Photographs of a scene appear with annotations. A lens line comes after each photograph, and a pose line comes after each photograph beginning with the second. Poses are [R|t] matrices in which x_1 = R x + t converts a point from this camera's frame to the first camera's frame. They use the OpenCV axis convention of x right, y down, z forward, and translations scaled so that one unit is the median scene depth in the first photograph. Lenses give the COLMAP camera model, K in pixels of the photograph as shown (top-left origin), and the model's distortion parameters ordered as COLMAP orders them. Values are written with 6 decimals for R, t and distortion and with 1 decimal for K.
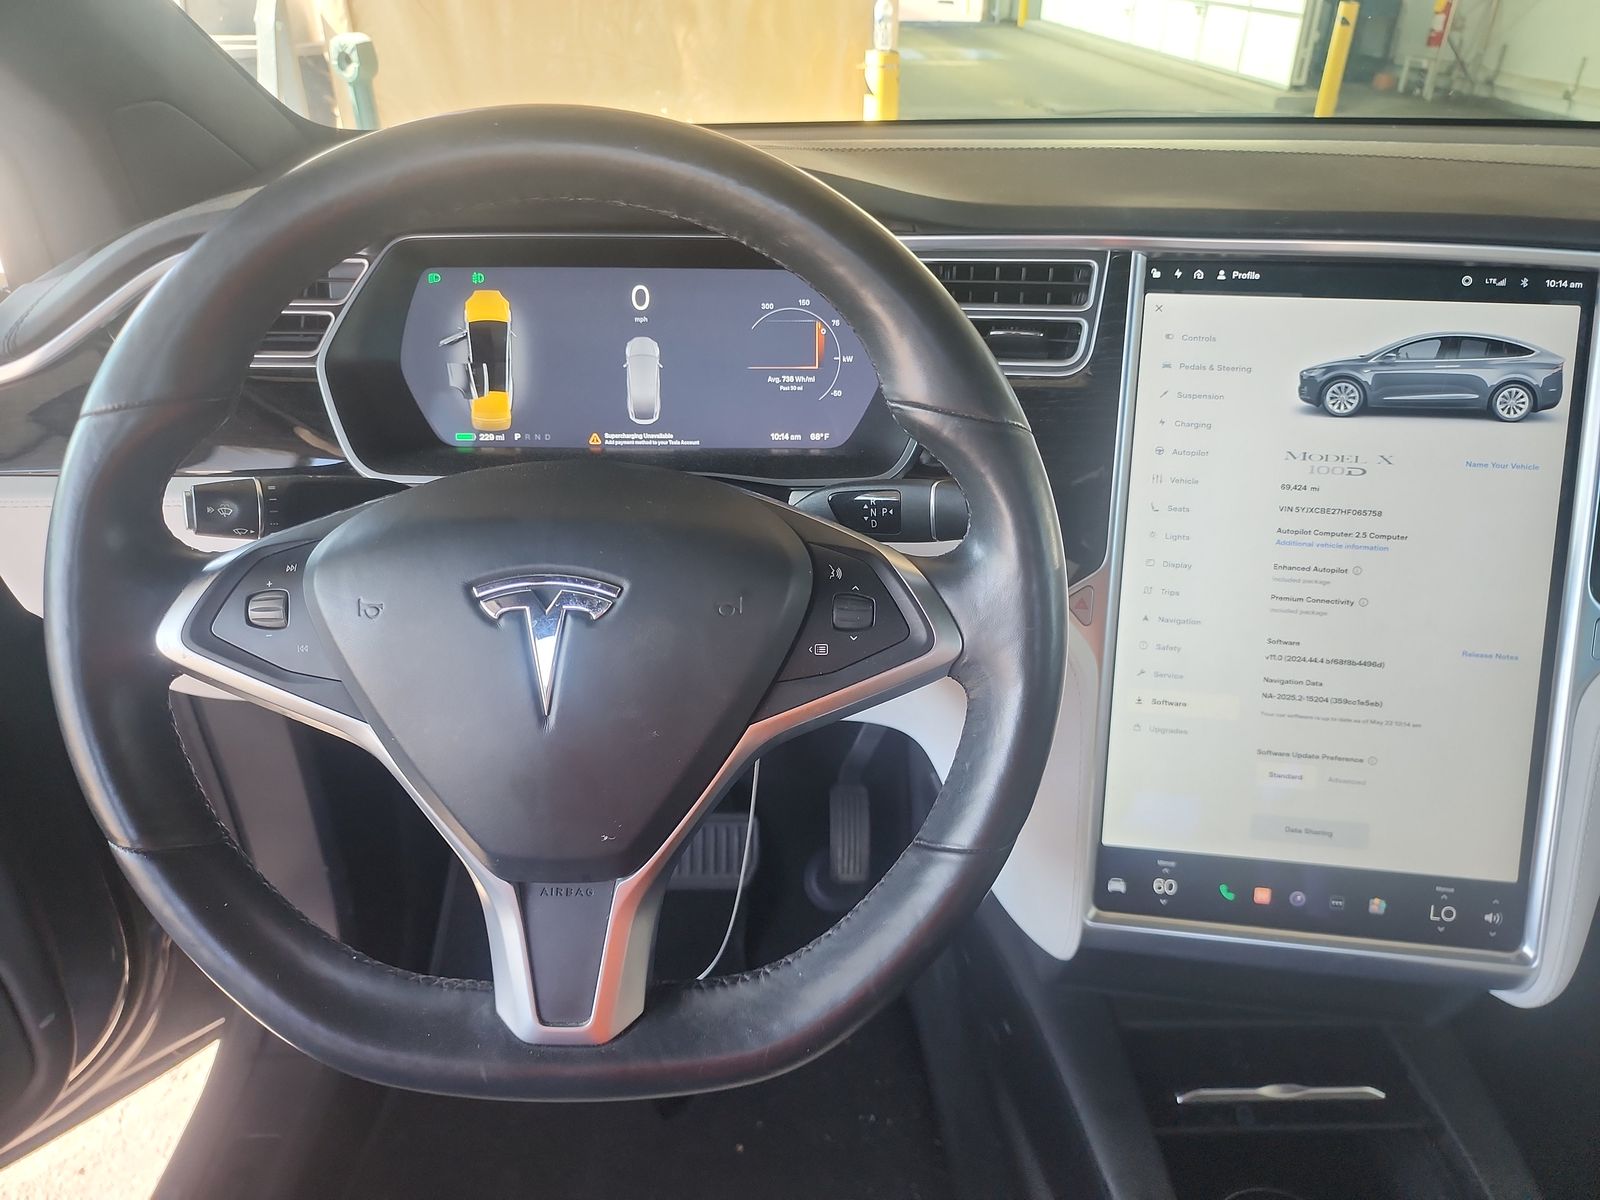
lens RADIAL K [[1085.7, 0, 794.5], [0, 1085.7, 580.1], [0, 0, 1]] dist [0.021238, -0.008420]
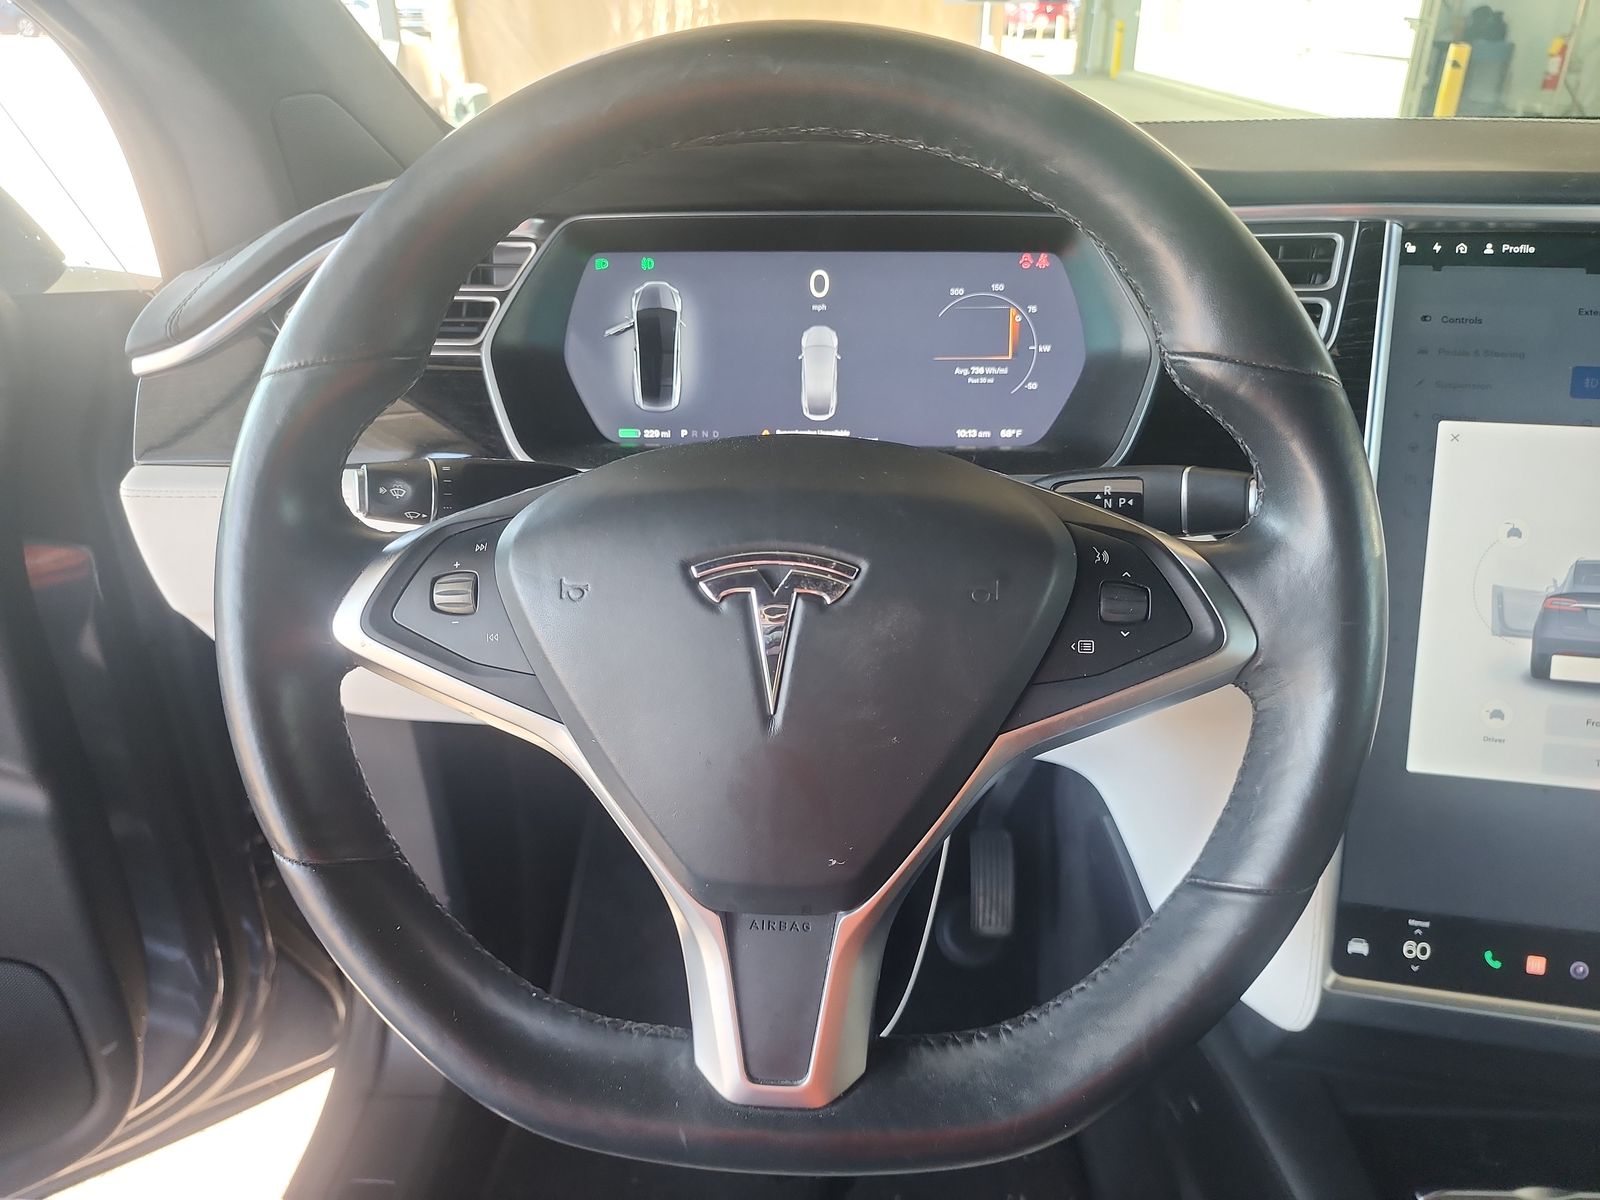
lens RADIAL K [[1085.7, 0, 794.5], [0, 1085.7, 580.1], [0, 0, 1]] dist [0.021238, -0.008420]
pose [[0.997875, 0.009327, -0.064486, -0.111837], [-0.012502, 0.998720, -0.049013, 0.042518], [0.063946, 0.049715, 0.996714, 0.098080]]
